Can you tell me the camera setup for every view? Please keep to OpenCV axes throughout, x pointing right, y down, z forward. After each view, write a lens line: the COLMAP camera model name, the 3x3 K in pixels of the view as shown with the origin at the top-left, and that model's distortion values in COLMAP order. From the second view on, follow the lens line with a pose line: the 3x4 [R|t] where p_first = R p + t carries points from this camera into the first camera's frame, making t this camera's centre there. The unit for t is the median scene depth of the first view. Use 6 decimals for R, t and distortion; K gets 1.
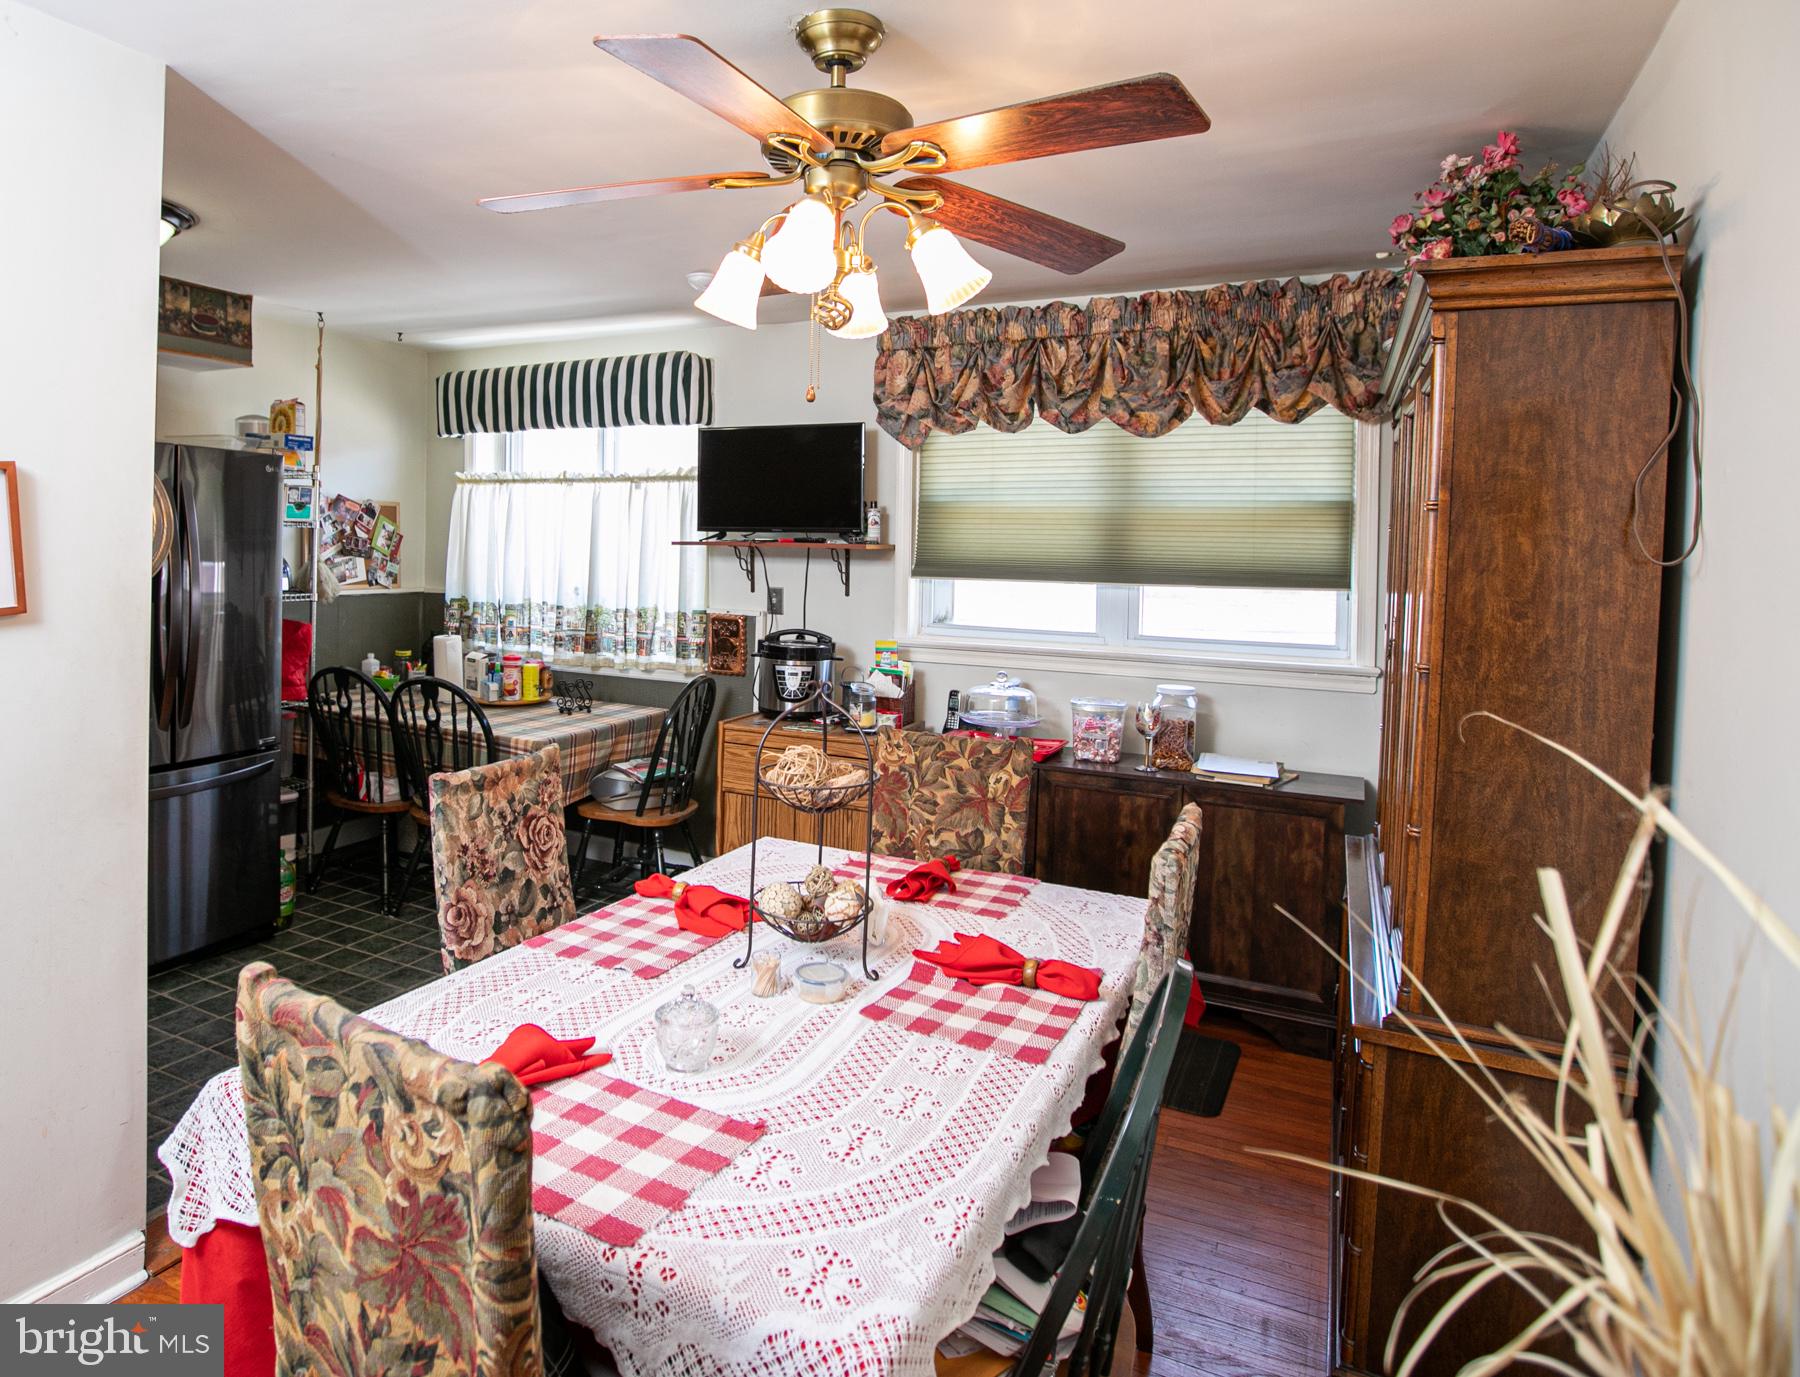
lens RADIAL K [[1077.4, 0, 768.3], [0, 1077.4, 571.1], [0, 0, 1]] dist [-0.076448, 0.048398]
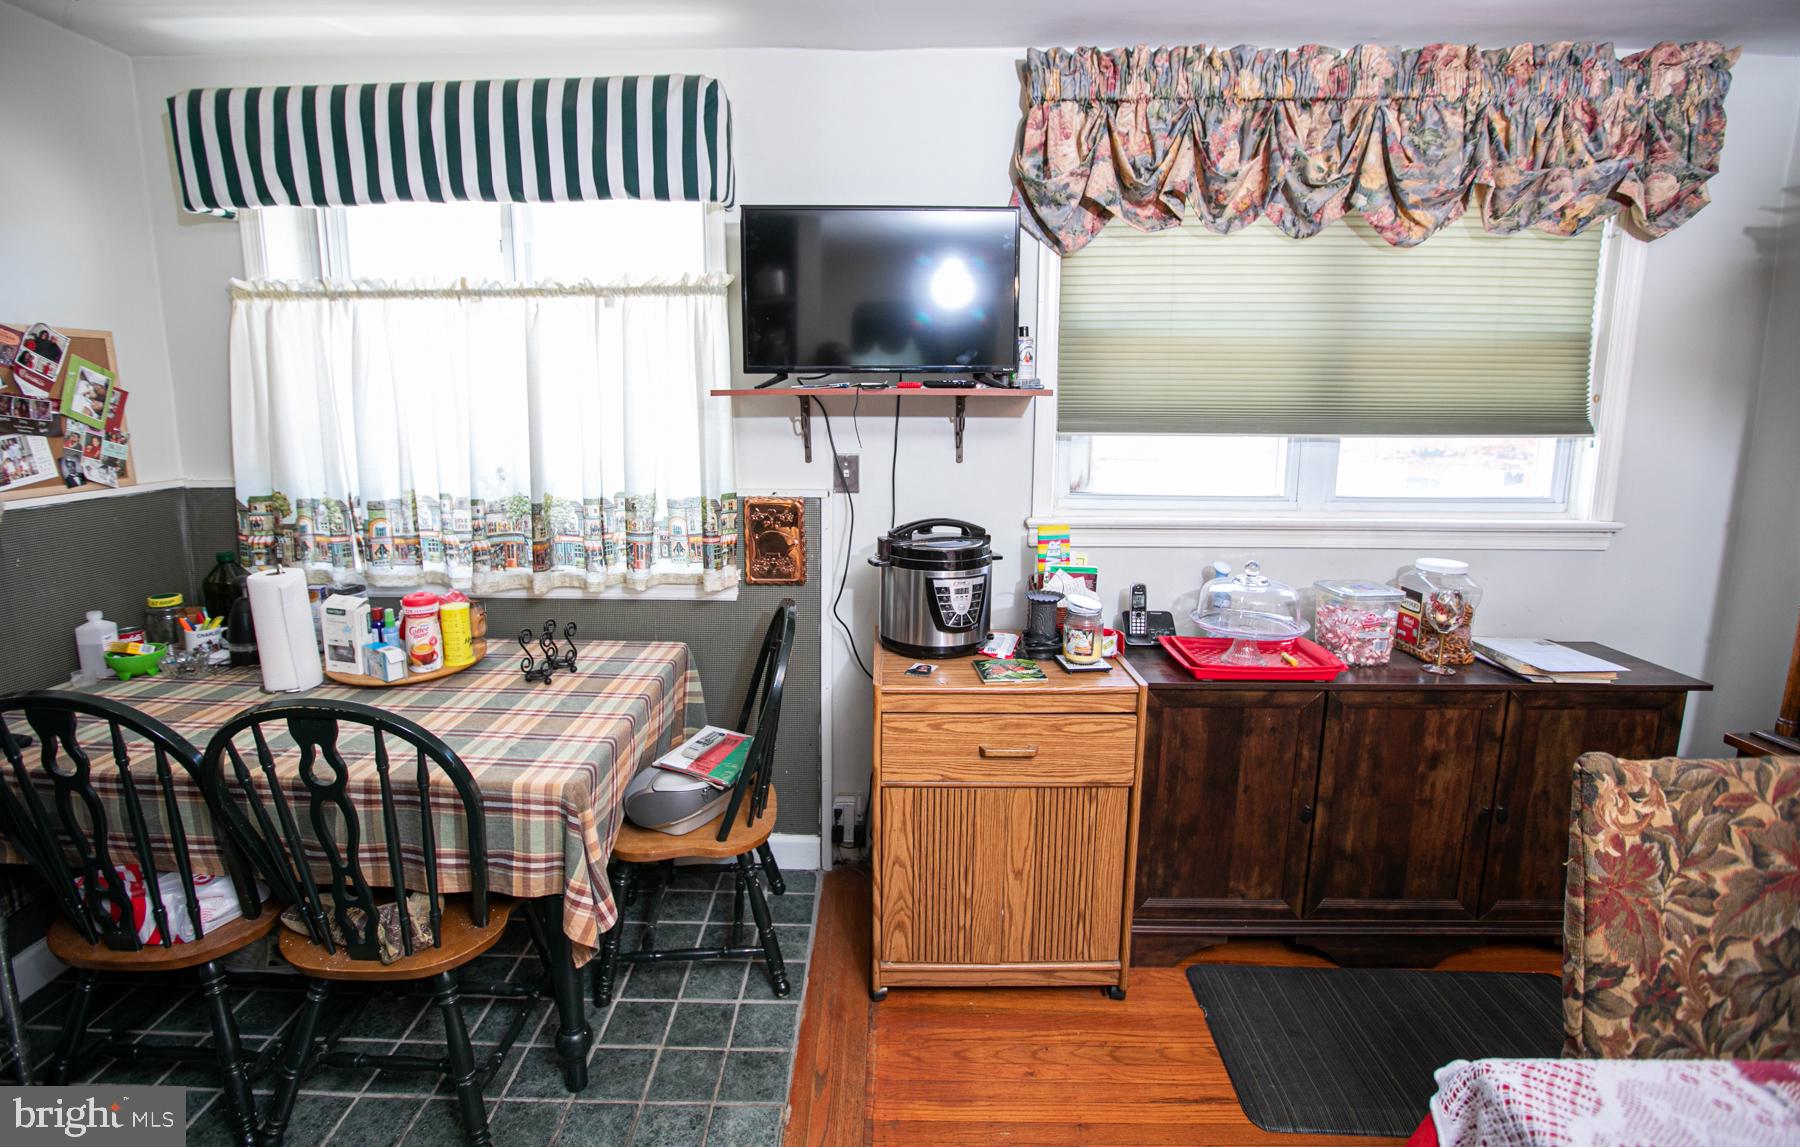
lens RADIAL K [[840.6, 0, 897.6], [0, 840.6, 525.4], [0, 0, 1]] dist [-0.055320, 0.019849]
pose [[0.889474, -0.089581, 0.448120, -0.242310], [0.027243, 0.989249, 0.143681, -0.018950], [-0.456173, -0.115592, 0.882352, 0.578871]]
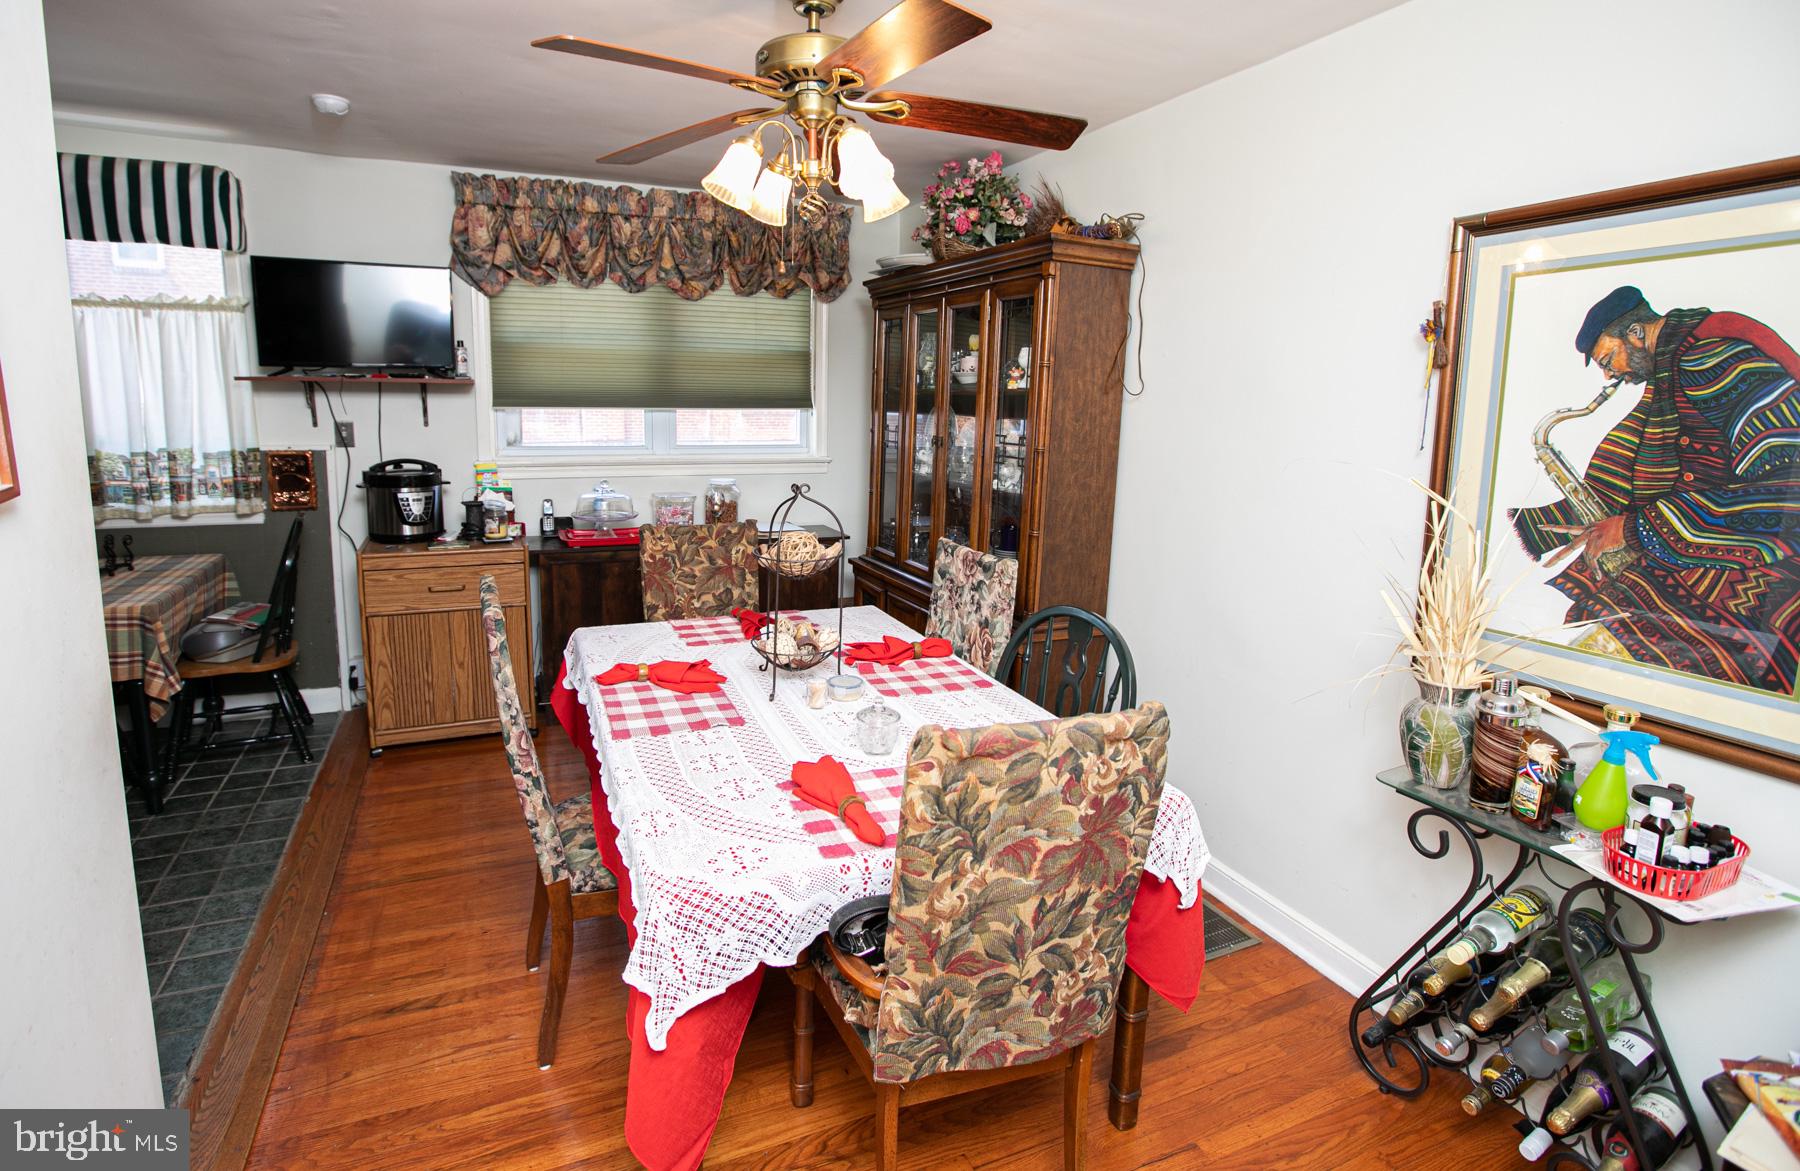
lens RADIAL K [[849.4, 0, 857.1], [0, 849.4, 527.3], [0, 0, 1]] dist [-0.061921, 0.027732]
pose [[0.631713, -0.130110, 0.764206, -0.353247], [0.010233, 0.987128, 0.159605, -0.007940], [-0.775135, -0.093004, 0.624913, 0.122710]]
